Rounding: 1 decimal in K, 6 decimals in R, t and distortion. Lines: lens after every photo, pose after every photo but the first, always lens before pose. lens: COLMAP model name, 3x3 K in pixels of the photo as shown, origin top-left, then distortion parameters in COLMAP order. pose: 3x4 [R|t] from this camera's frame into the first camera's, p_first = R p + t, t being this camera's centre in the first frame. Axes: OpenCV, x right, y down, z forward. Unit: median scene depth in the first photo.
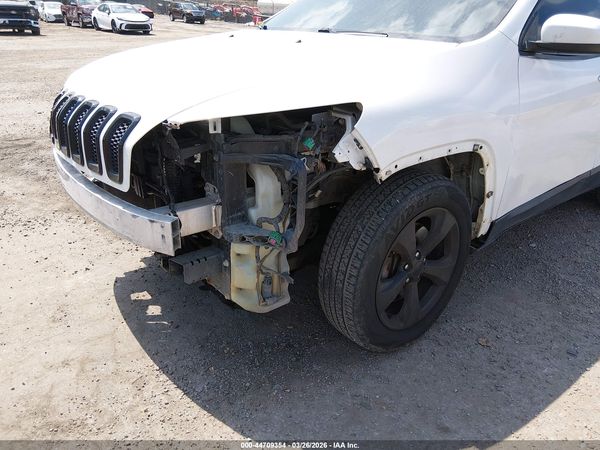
lens RADIAL K [[457.3, 0, 296.1], [0, 457.3, 225.1], [0, 0, 1]] dist [0.078953, -0.134870]
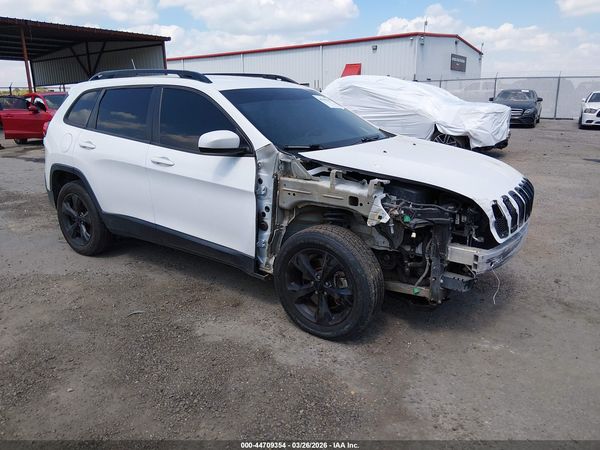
lens RADIAL K [[457.3, 0, 300.6], [0, 457.3, 220.3], [0, 0, 1]] dist [0.078953, -0.134870]
pose [[-0.270424, -0.296667, 0.915893, -1.897850], [0.377531, 0.842463, 0.384352, -1.162120], [-0.885630, 0.449716, -0.115821, 1.988131]]
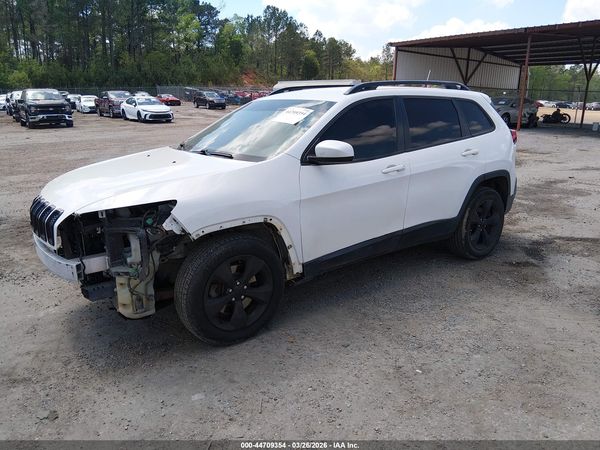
lens RADIAL K [[457.3, 0, 299.2], [0, 457.3, 227.2], [0, 0, 1]] dist [0.078953, -0.134870]
pose [[0.998106, -0.031594, -0.052783, 0.619926], [0.023672, 0.989224, -0.144487, 0.114224], [0.056779, 0.142964, 0.988098, -0.706487]]
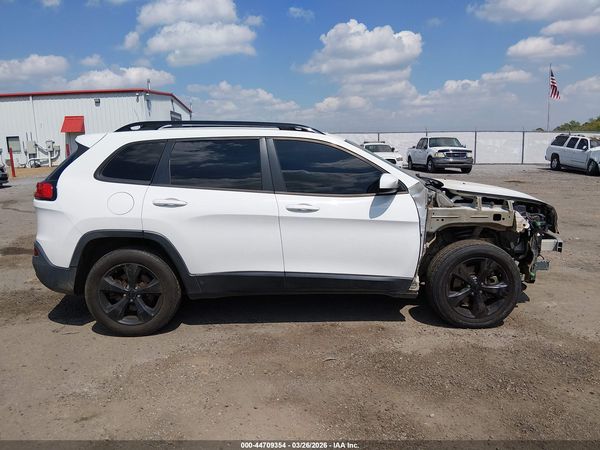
lens RADIAL K [[457.3, 0, 300.4], [0, 457.3, 222.9], [0, 0, 1]] dist [0.078953, -0.134870]
pose [[-0.794385, -0.134050, 0.592438, -1.010431], [0.223124, 0.842759, 0.489871, -1.810885], [-0.564950, 0.521333, -0.639565, 3.588969]]
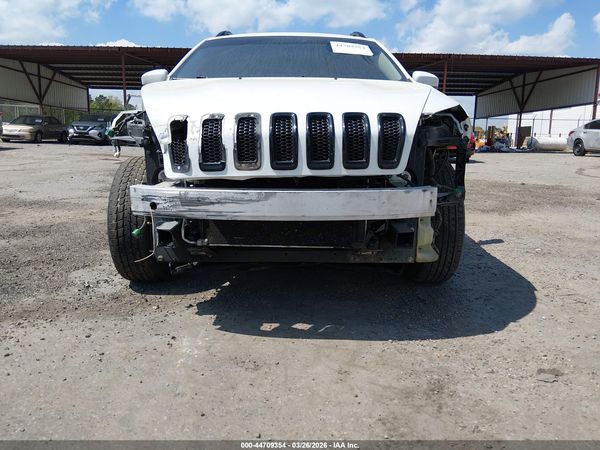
lens RADIAL K [[457.3, 0, 298.8], [0, 457.3, 226.5], [0, 0, 1]] dist [0.078953, -0.134870]
pose [[0.627214, -0.189833, 0.755358, -1.273829], [0.327008, 0.944403, -0.034189, 0.013544], [-0.706872, 0.268452, 0.654420, 0.366022]]
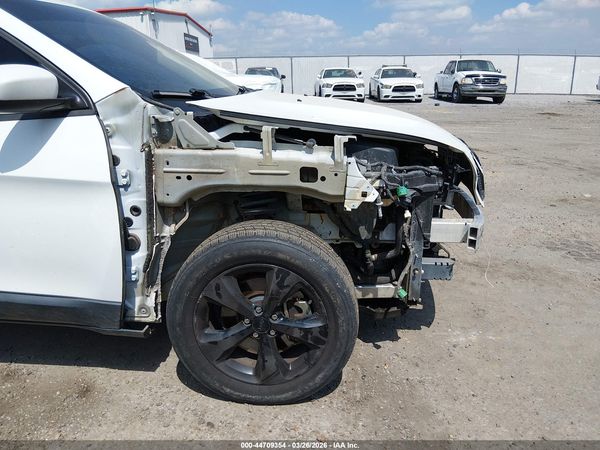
lens RADIAL K [[457.3, 0, 302.7], [0, 457.3, 223.2], [0, 0, 1]] dist [0.078953, -0.134870]
pose [[-0.737072, -0.240171, 0.631698, -1.077498], [0.249848, 0.771658, 0.584910, -1.022439], [-0.627934, 0.588949, -0.508761, 2.173874]]
